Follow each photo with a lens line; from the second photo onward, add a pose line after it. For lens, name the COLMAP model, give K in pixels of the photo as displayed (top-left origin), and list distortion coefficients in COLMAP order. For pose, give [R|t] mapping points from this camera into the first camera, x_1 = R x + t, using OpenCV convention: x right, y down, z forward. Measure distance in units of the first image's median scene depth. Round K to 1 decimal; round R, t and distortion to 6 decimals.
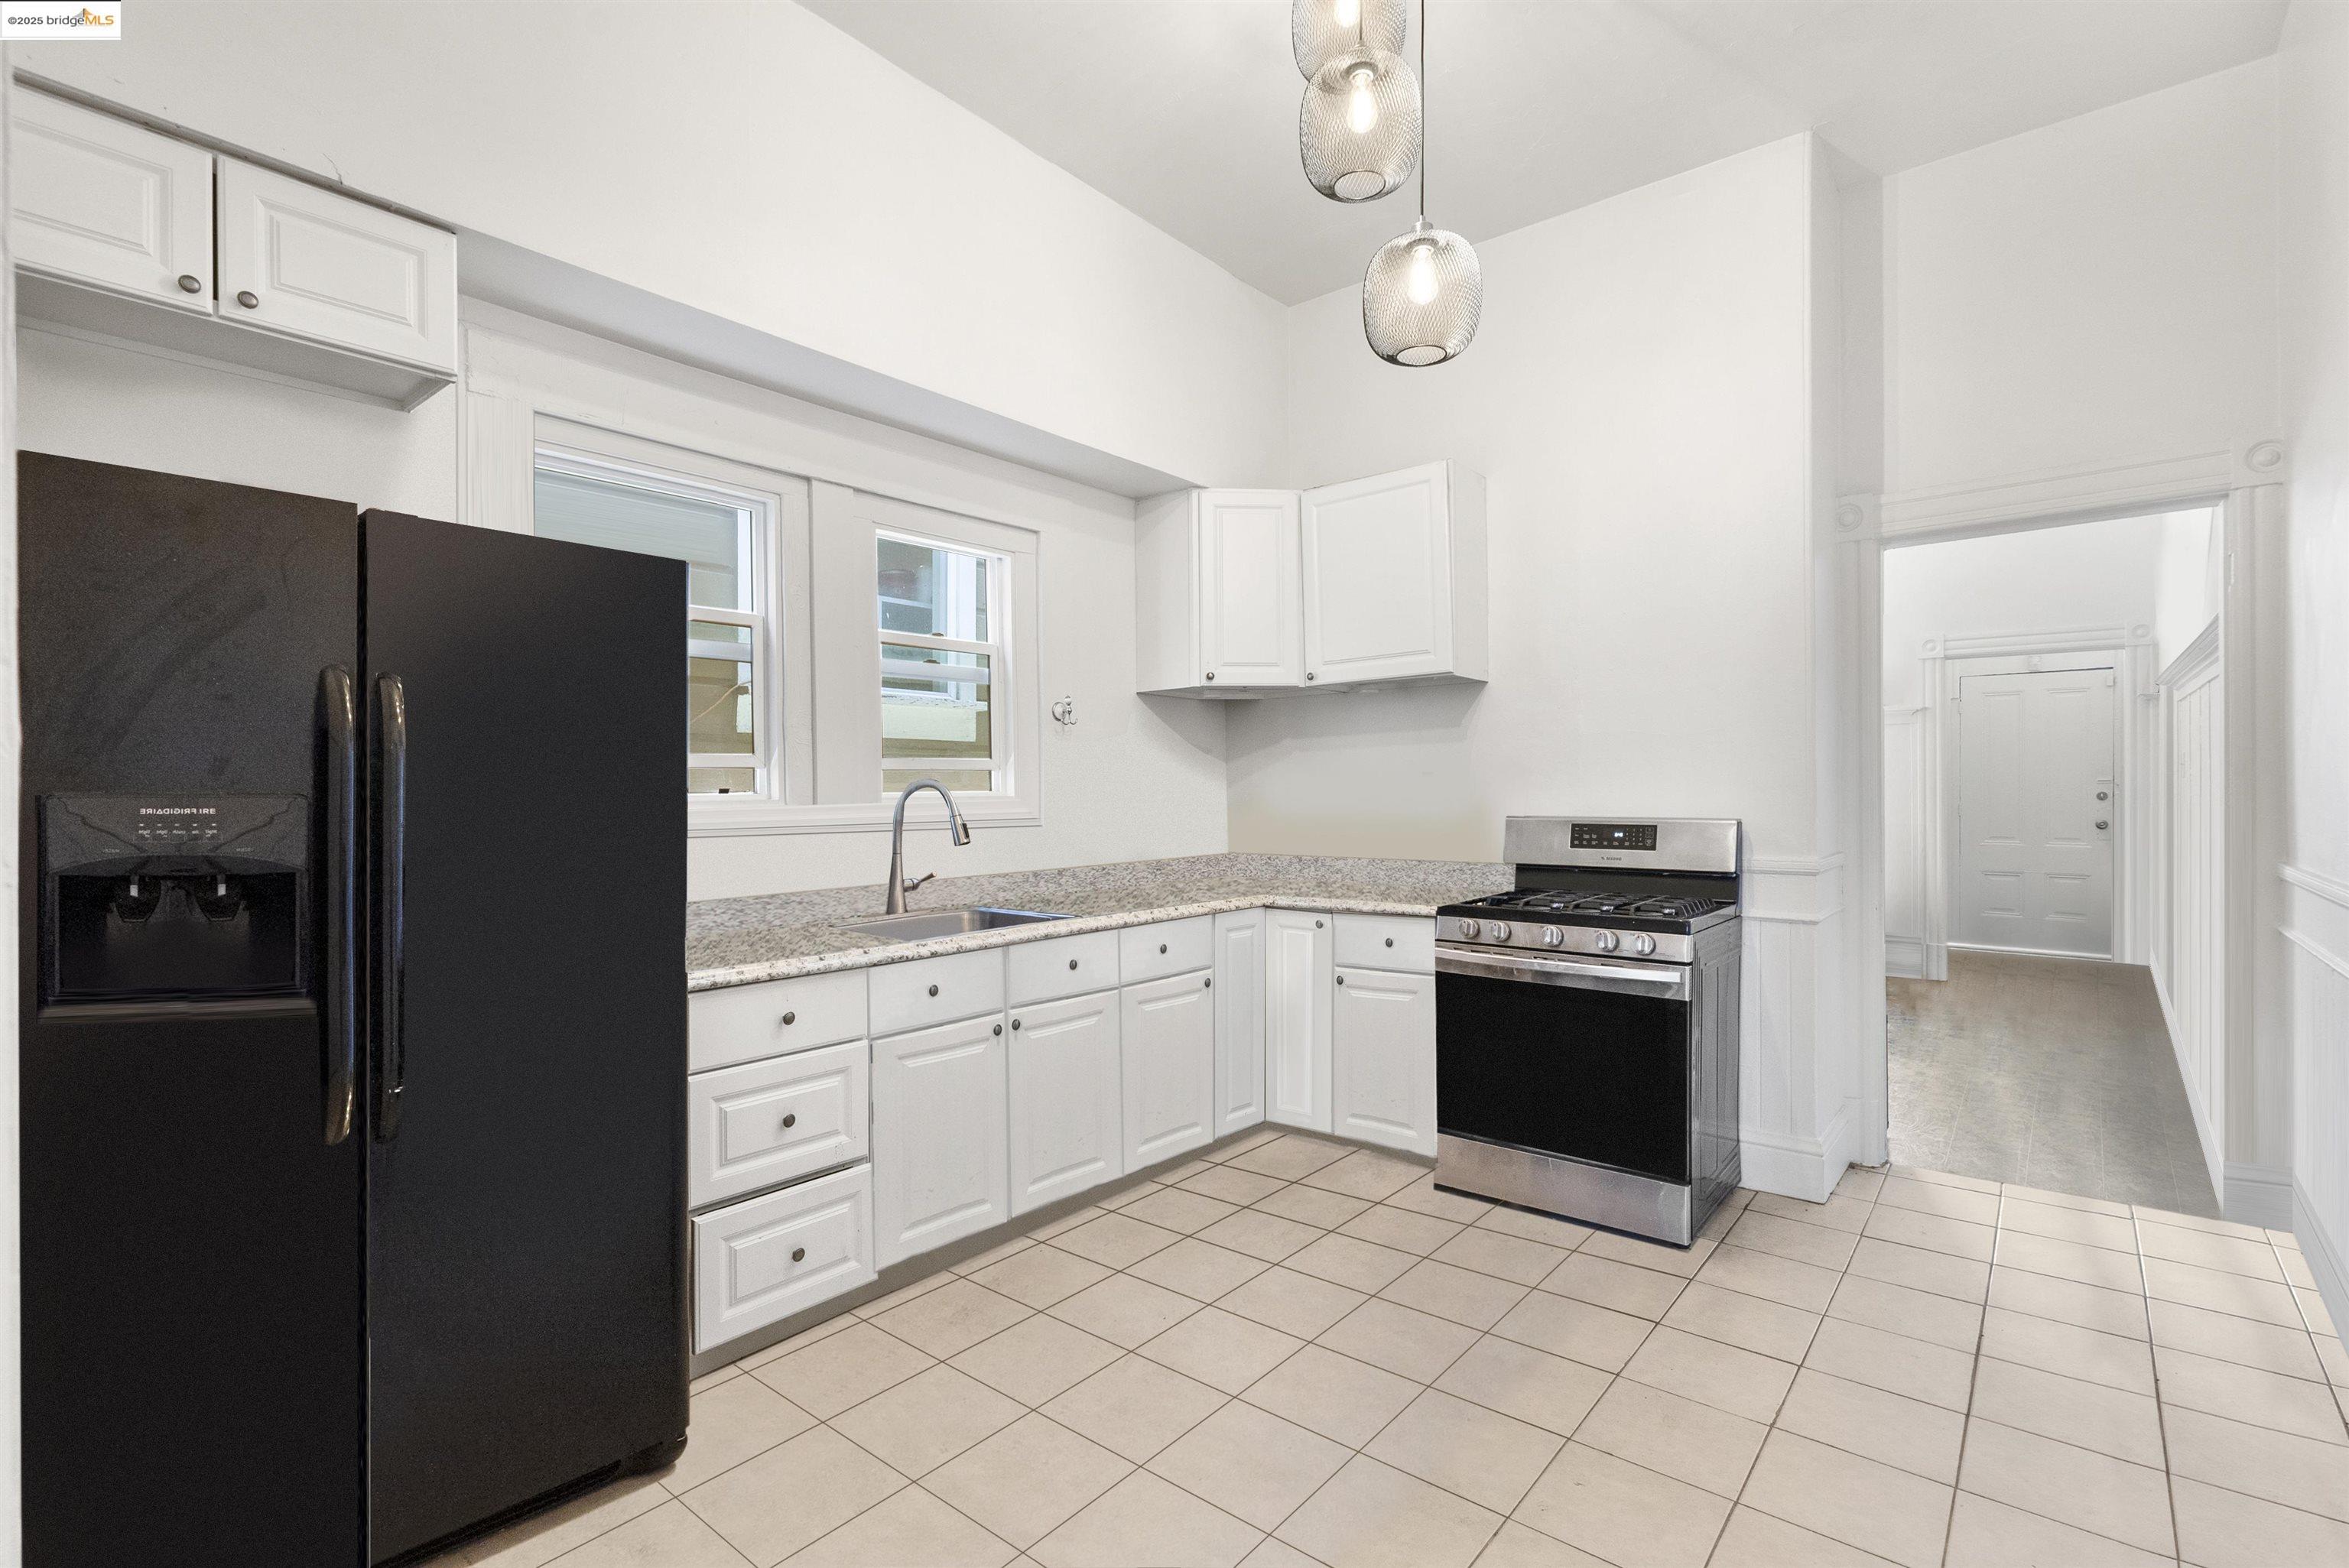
lens RADIAL K [[1093.9, 0, 1186.7], [0, 1093.9, 782.8], [0, 0, 1]] dist [0.020551, -0.000057]
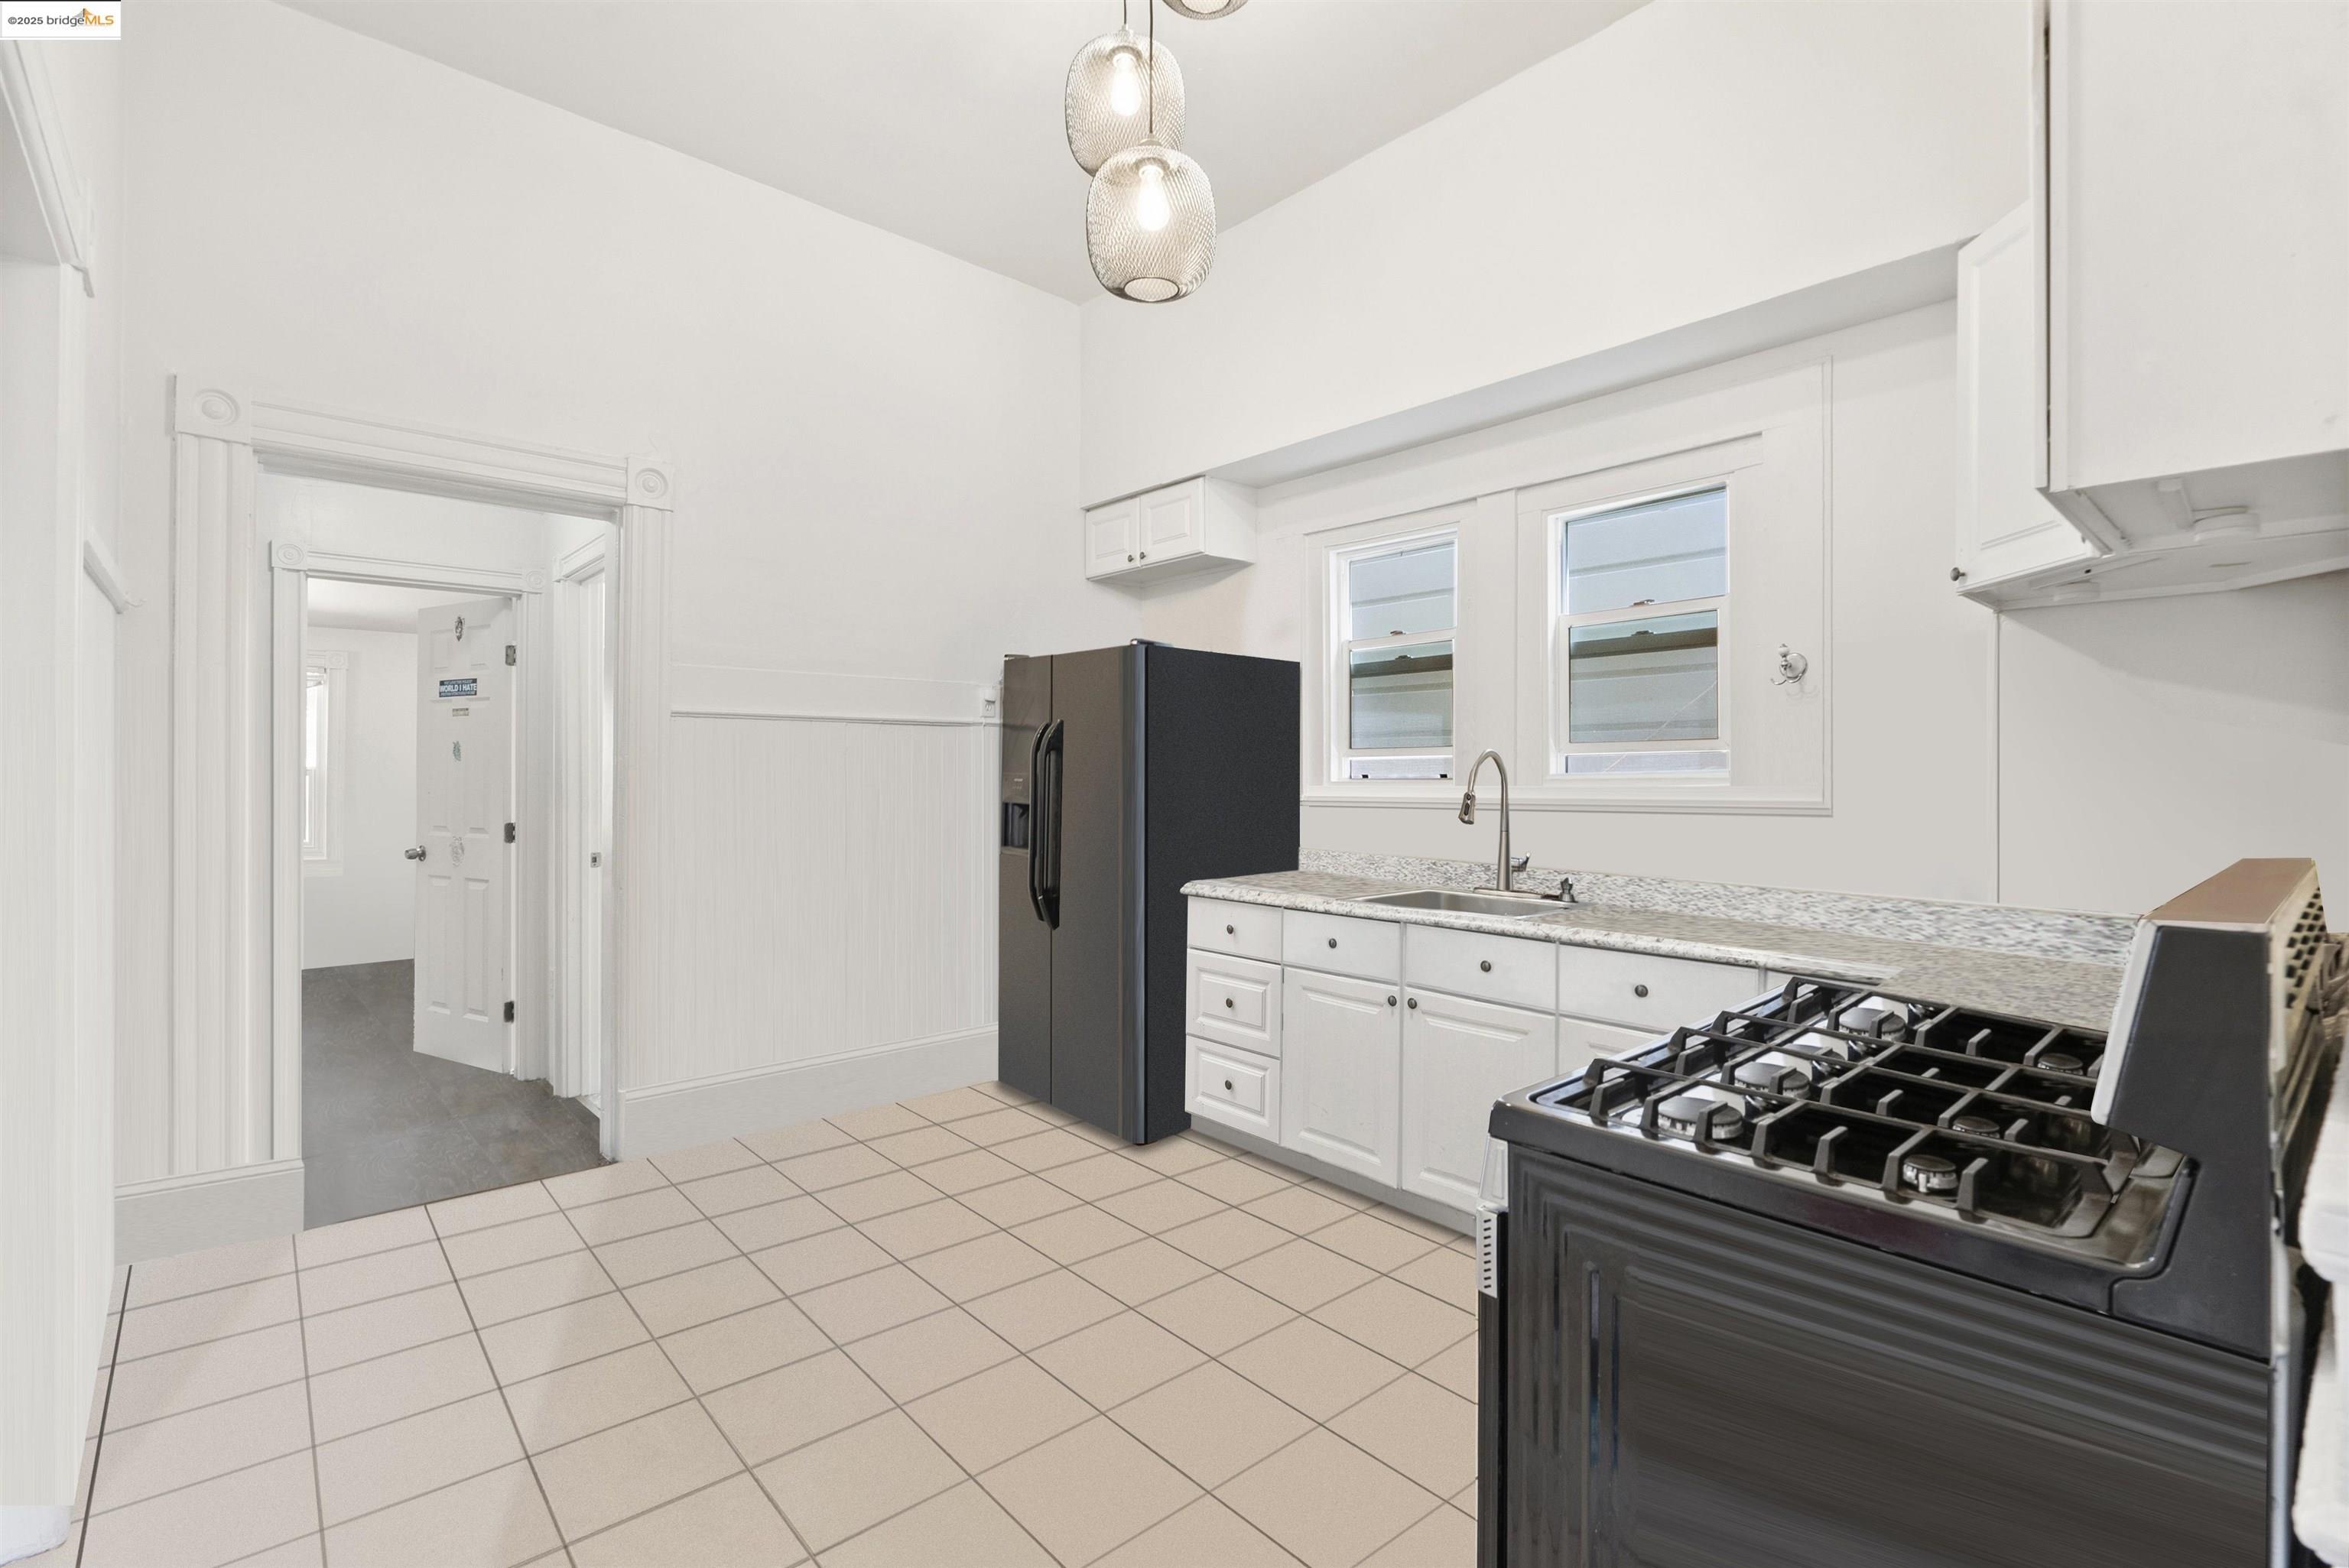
lens RADIAL K [[1093.9, 0, 1213.5], [0, 1093.9, 770.8], [0, 0, 1]] dist [0.020551, -0.000057]
pose [[-0.152548, 0.009329, -0.988252, 0.775322], [0.011065, 0.999909, 0.007731, -0.006489], [0.988234, -0.009756, -0.152637, 0.851821]]
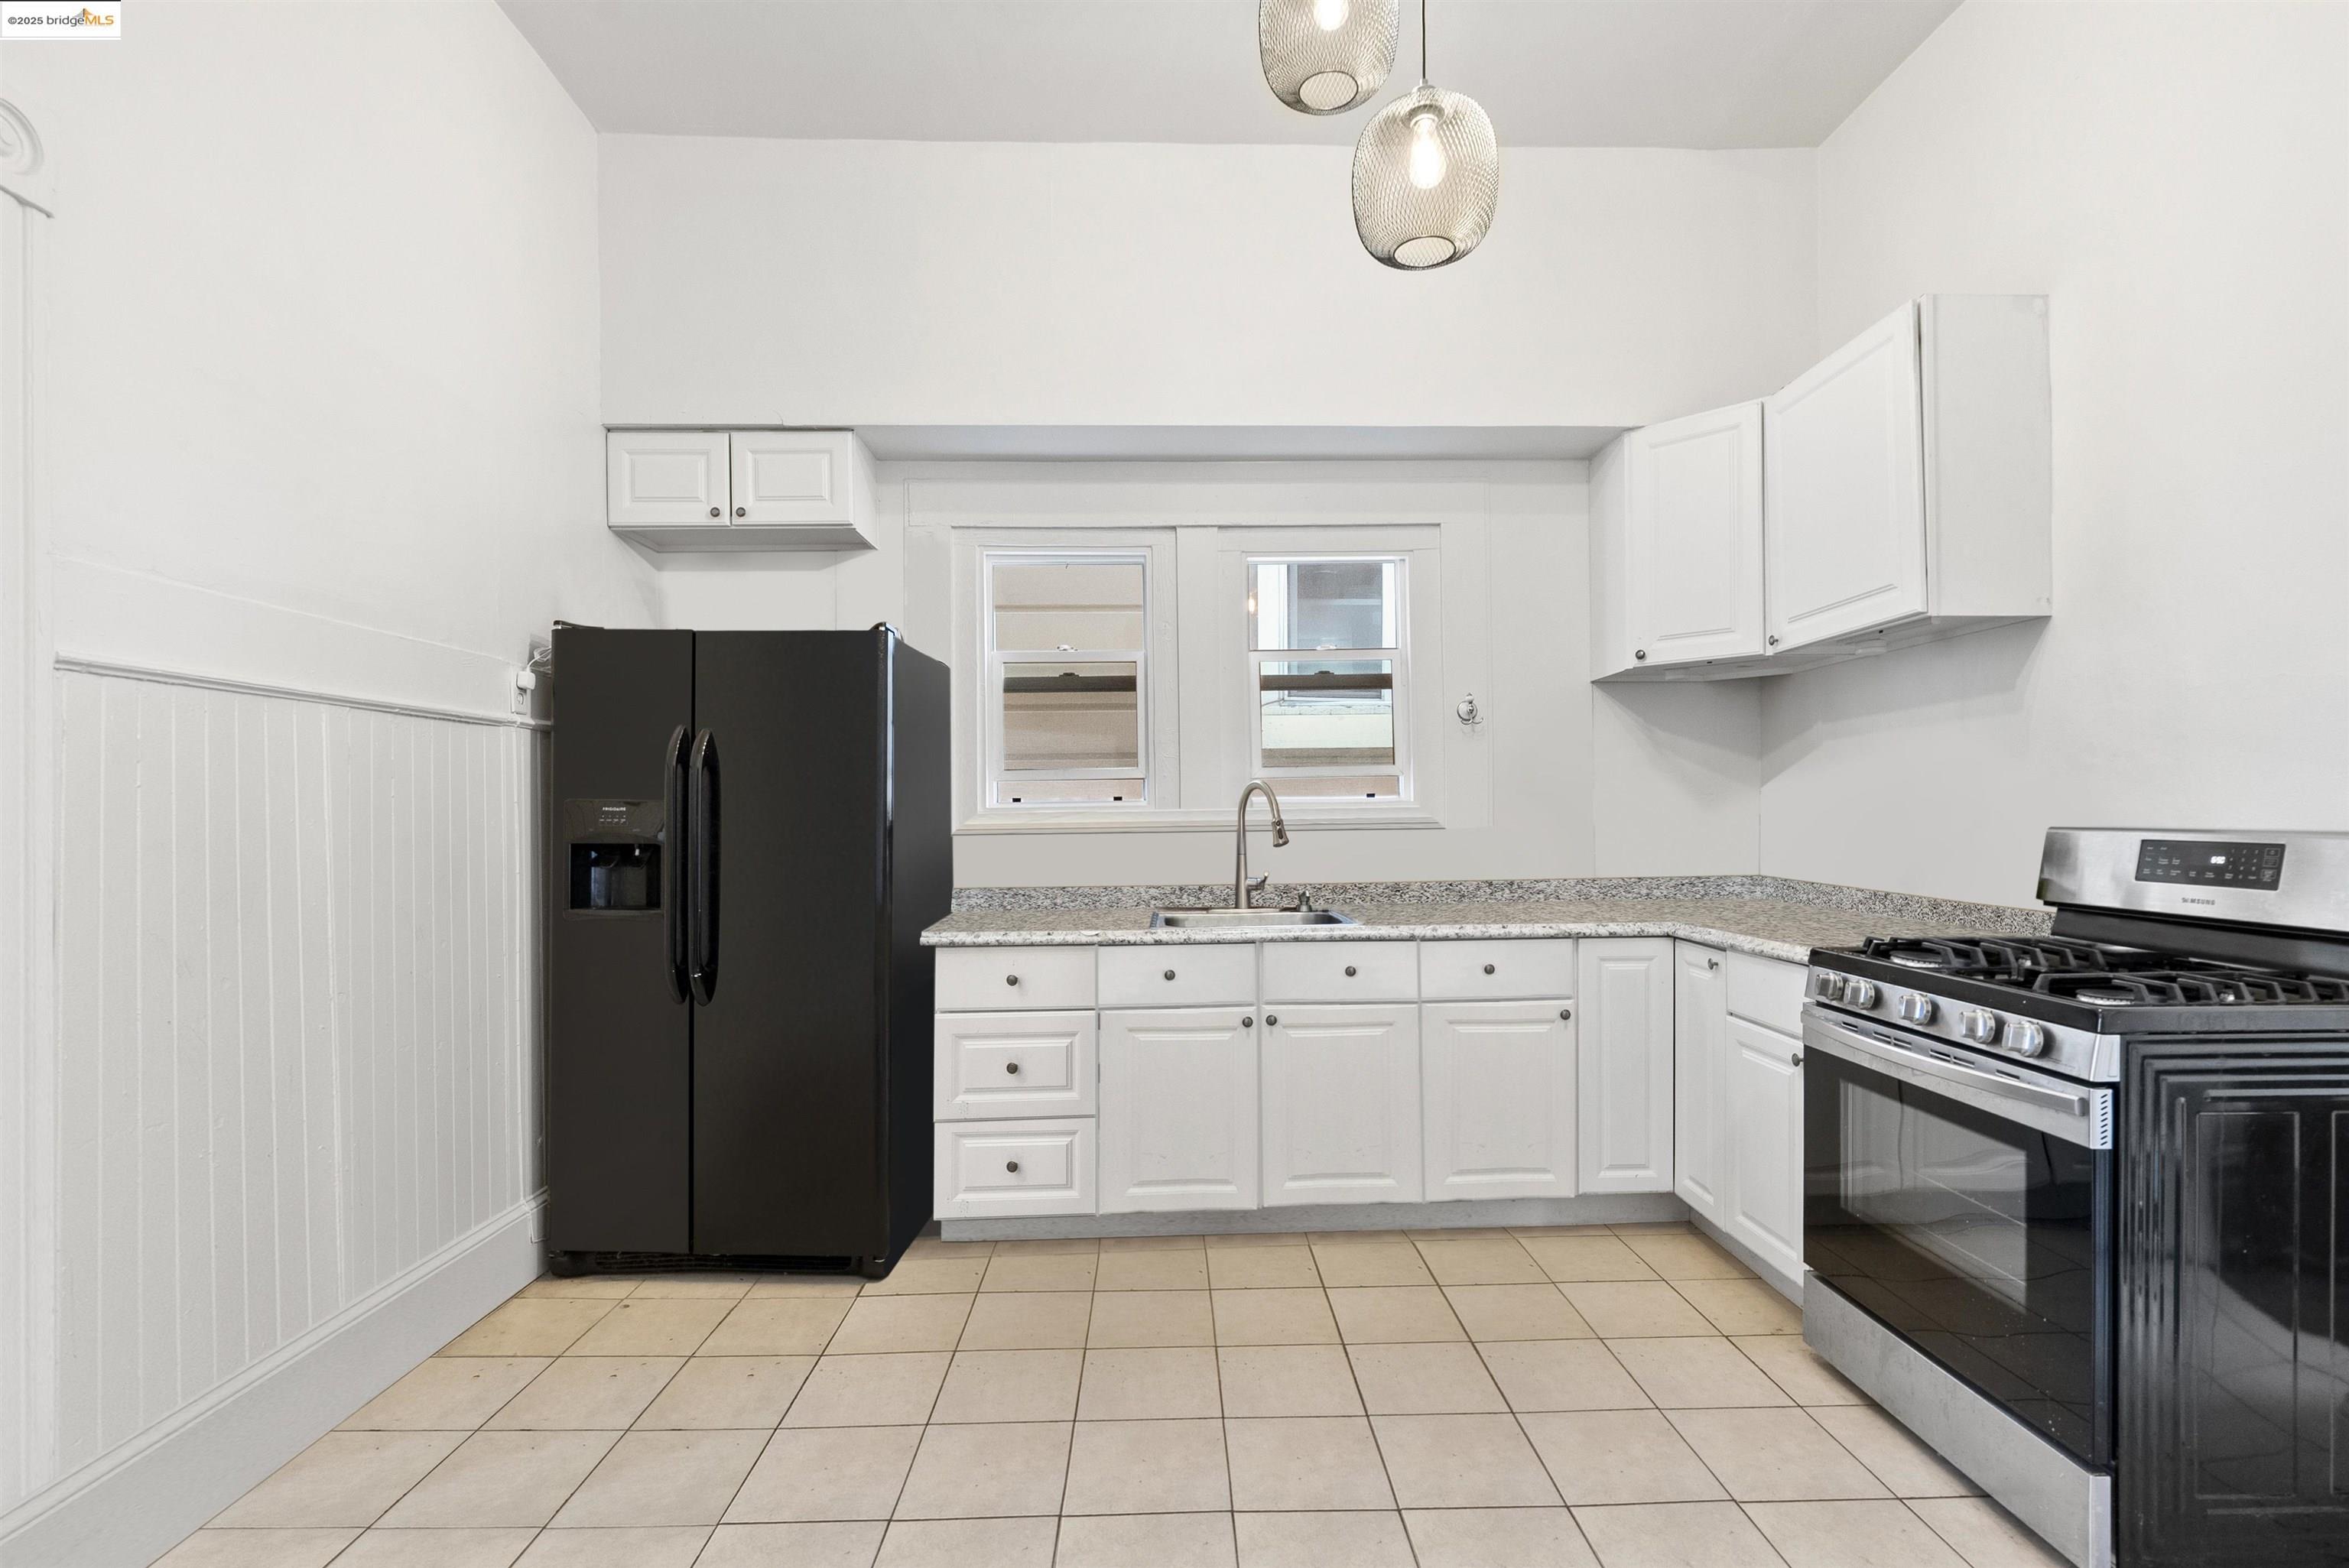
lens RADIAL K [[1093.9, 0, 1183.7], [0, 1093.9, 799.2], [0, 0, 1]] dist [0.020551, -0.000057]
pose [[0.663890, -0.007066, -0.747797, 0.494304], [0.014786, 0.999884, 0.003680, 0.005408], [0.747684, -0.013500, 0.663917, 0.220925]]
